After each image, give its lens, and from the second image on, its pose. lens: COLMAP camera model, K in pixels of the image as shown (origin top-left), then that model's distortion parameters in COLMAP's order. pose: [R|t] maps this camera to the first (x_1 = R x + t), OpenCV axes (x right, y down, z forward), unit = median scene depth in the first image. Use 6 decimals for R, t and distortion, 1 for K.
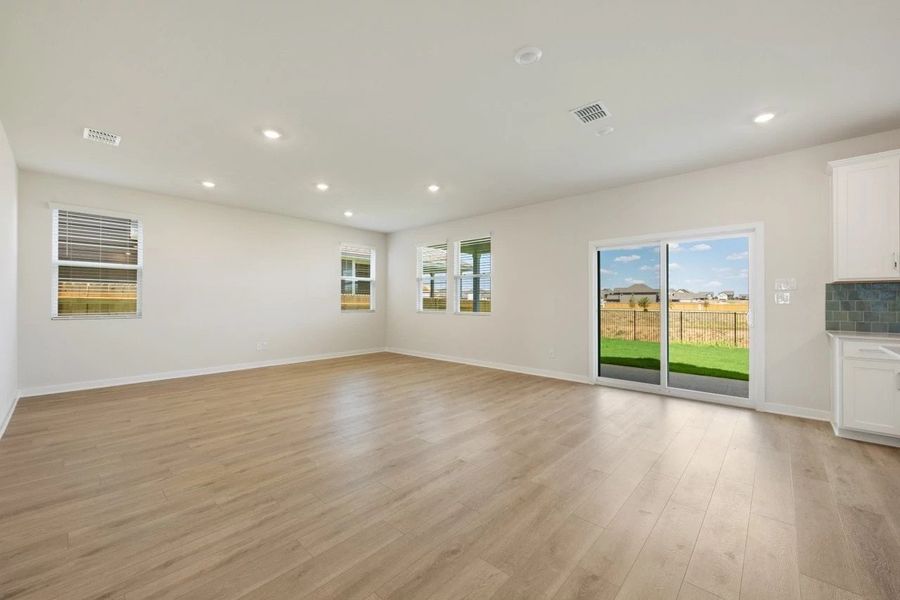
lens RADIAL K [[356.4, 0, 452.4], [0, 356.4, 299.1], [0, 0, 1]] dist [-0.001248, -0.000157]
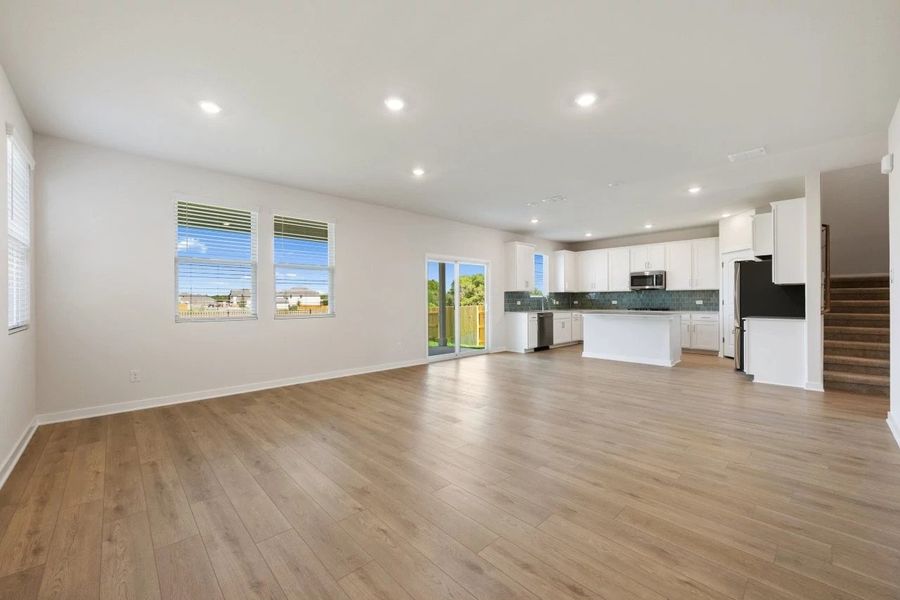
lens RADIAL K [[356.4, 0, 447.4], [0, 356.4, 298.8], [0, 0, 1]] dist [-0.001248, -0.000157]
pose [[0.073703, 0.000881, 0.997280, -0.944200], [-0.005788, 0.999983, -0.000456, 0.004423], [-0.997263, -0.005739, 0.073707, 0.871996]]
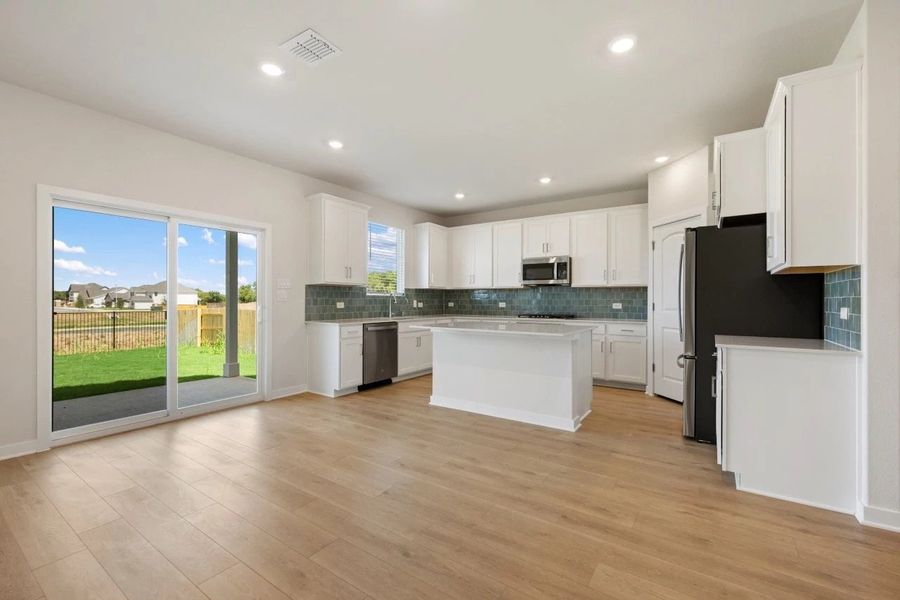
lens RADIAL K [[381.2, 0, 447.8], [0, 381.2, 298.5], [0, 0, 1]] dist [-0.001173, -0.000235]
pose [[-0.145160, 0.002433, 0.989405, -0.277074], [-0.014742, 0.999881, -0.004622, 0.003679], [-0.989298, -0.015256, -0.145107, 0.503505]]
